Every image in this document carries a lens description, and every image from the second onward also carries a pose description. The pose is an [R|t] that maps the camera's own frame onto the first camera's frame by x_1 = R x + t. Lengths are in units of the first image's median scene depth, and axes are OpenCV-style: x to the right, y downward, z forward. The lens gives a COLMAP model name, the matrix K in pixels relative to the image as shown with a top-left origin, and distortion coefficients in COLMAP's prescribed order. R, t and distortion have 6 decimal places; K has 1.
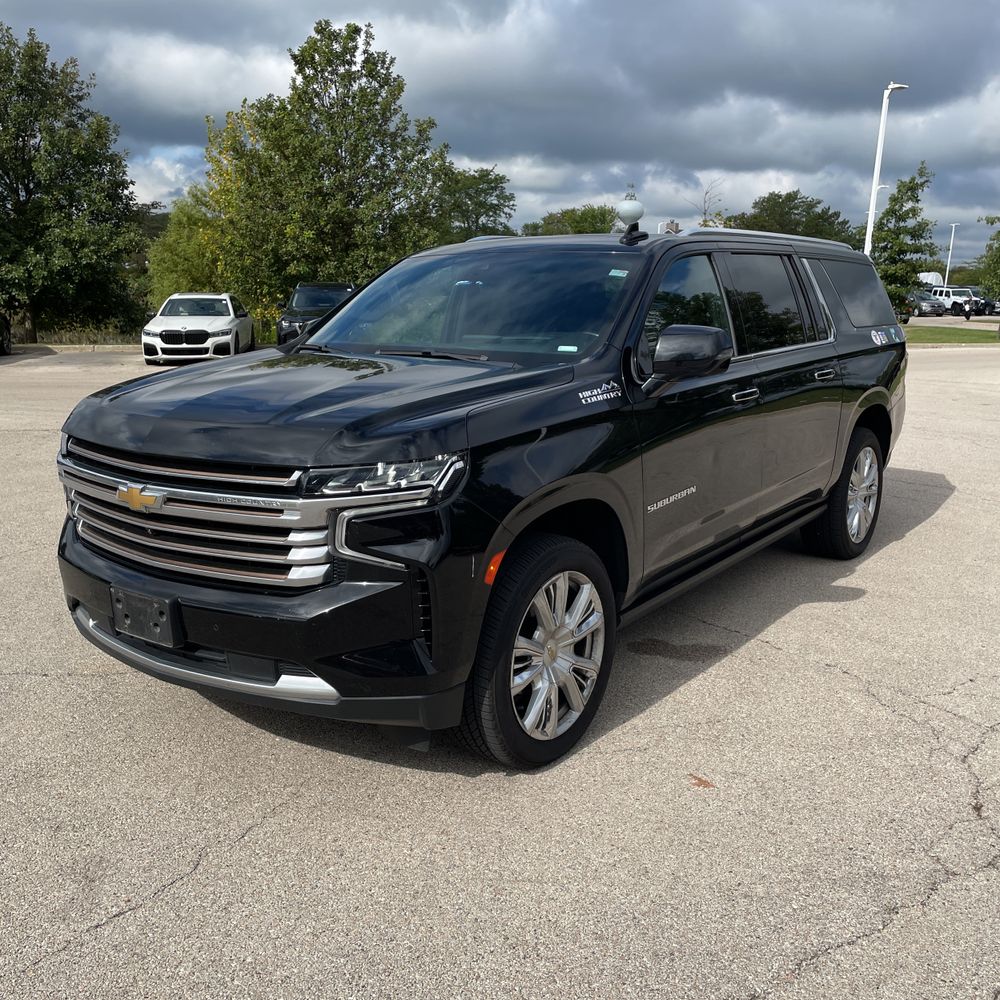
lens RADIAL K [[1024.8, 0, 500.0], [0, 1024.8, 500.0], [0, 0, 1]] dist [0.096558, -0.134318]
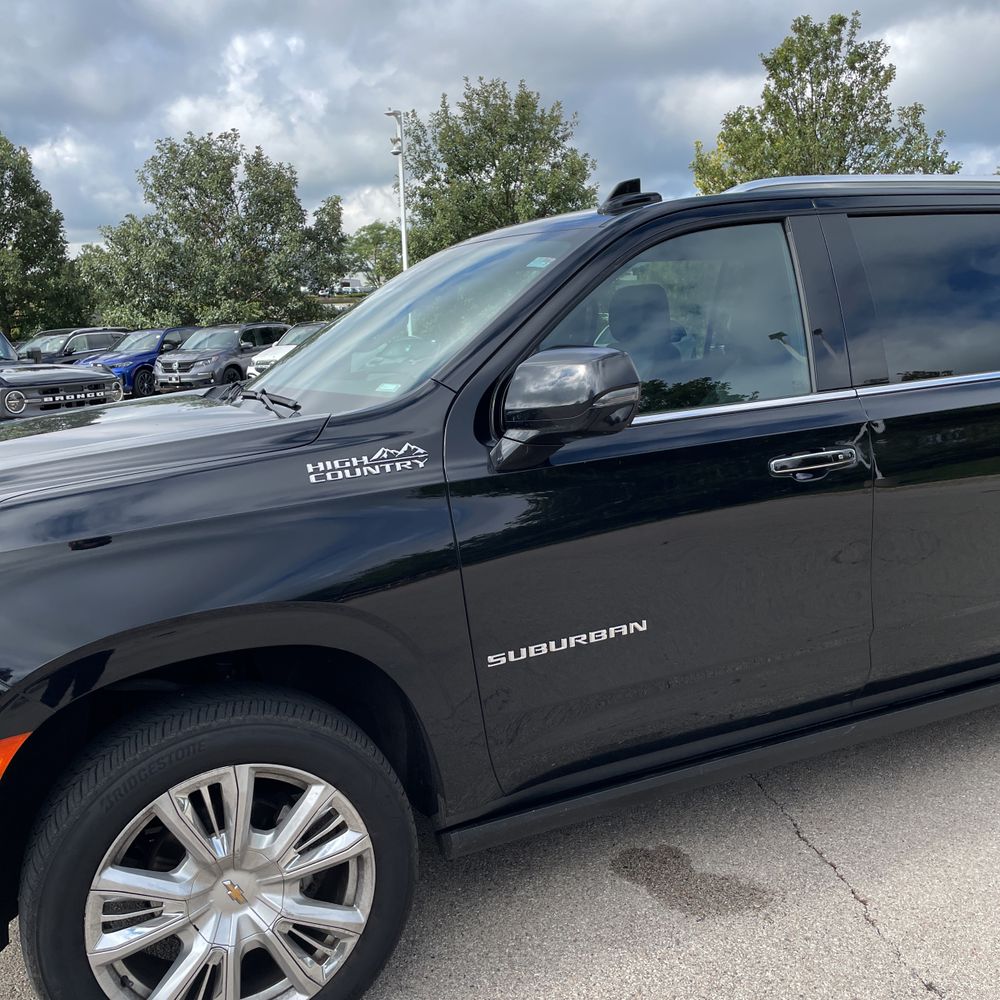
lens RADIAL K [[996.9, 0, 486.6], [0, 996.9, 517.0], [0, 0, 1]] dist [0.113349, -0.154259]
pose [[0.865168, 0.054047, -0.498560, 0.065487], [-0.053978, 0.998436, 0.014567, -0.012600], [0.498568, 0.014309, 0.866733, 0.077457]]
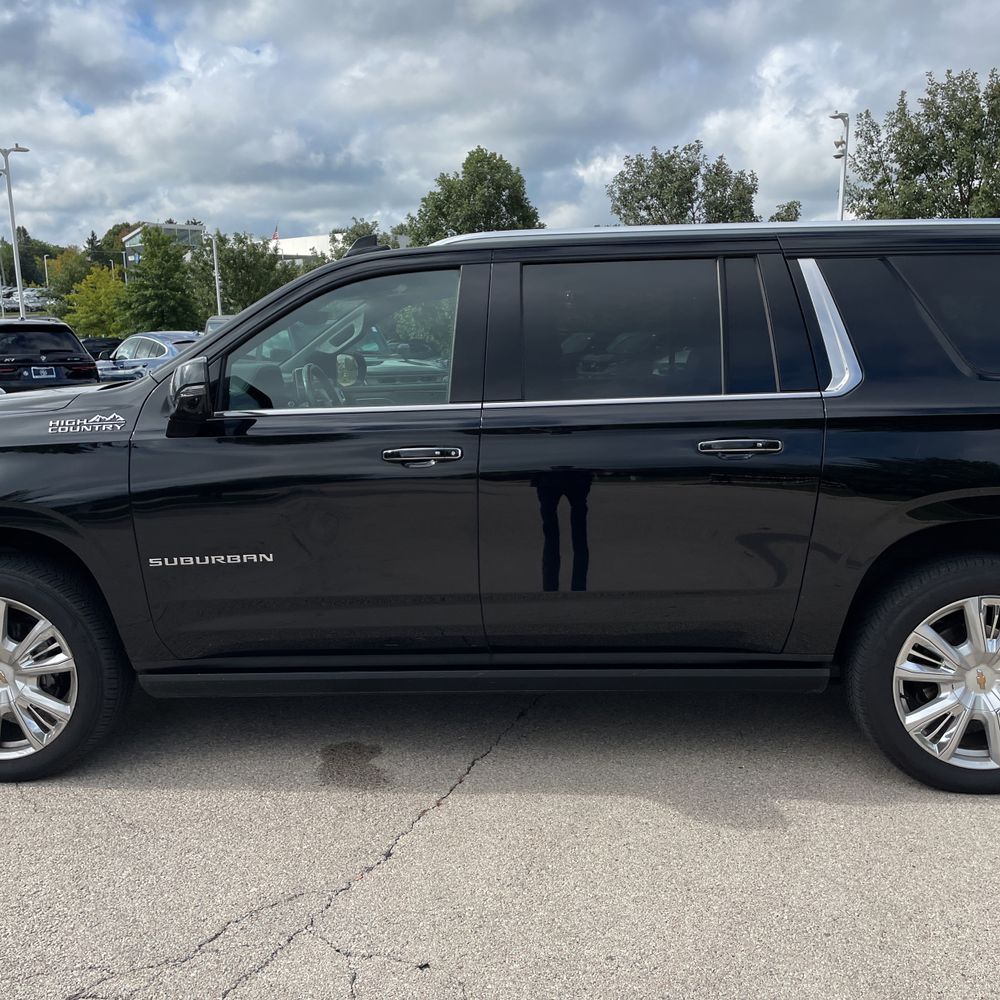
lens RADIAL K [[1007.2, 0, 500.0], [0, 1007.2, 513.0], [0, 0, 1]] dist [0.090314, -0.121563]
pose [[0.537591, 0.133085, -0.832637, 0.159215], [-0.156135, 0.986101, 0.056805, -0.020001], [0.828624, 0.099466, 0.550898, 0.117791]]
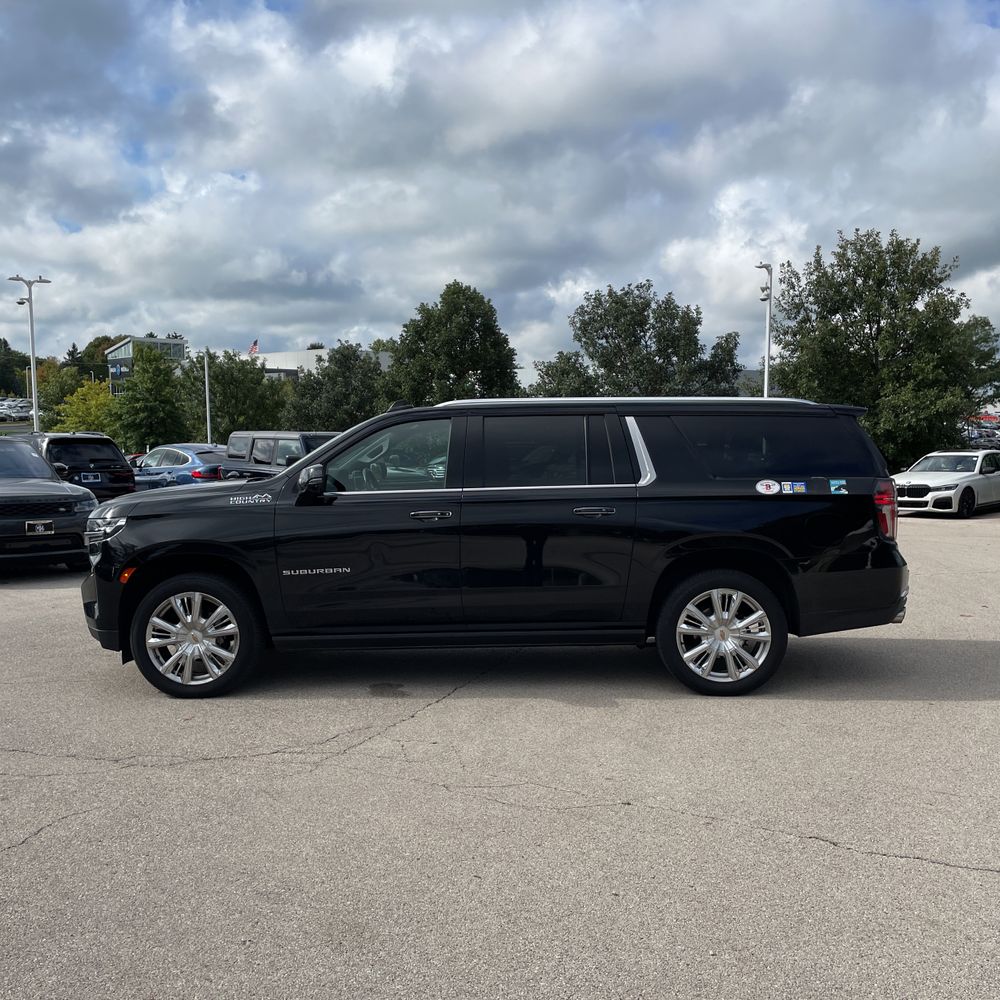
lens RADIAL K [[1007.2, 0, 500.0], [0, 1007.2, 513.0], [0, 0, 1]] dist [0.090314, -0.121563]
pose [[0.559370, 0.045787, -0.827653, 0.259522], [-0.160010, 0.985658, -0.053615, -0.008370], [0.813328, 0.162423, 0.558674, 0.055490]]
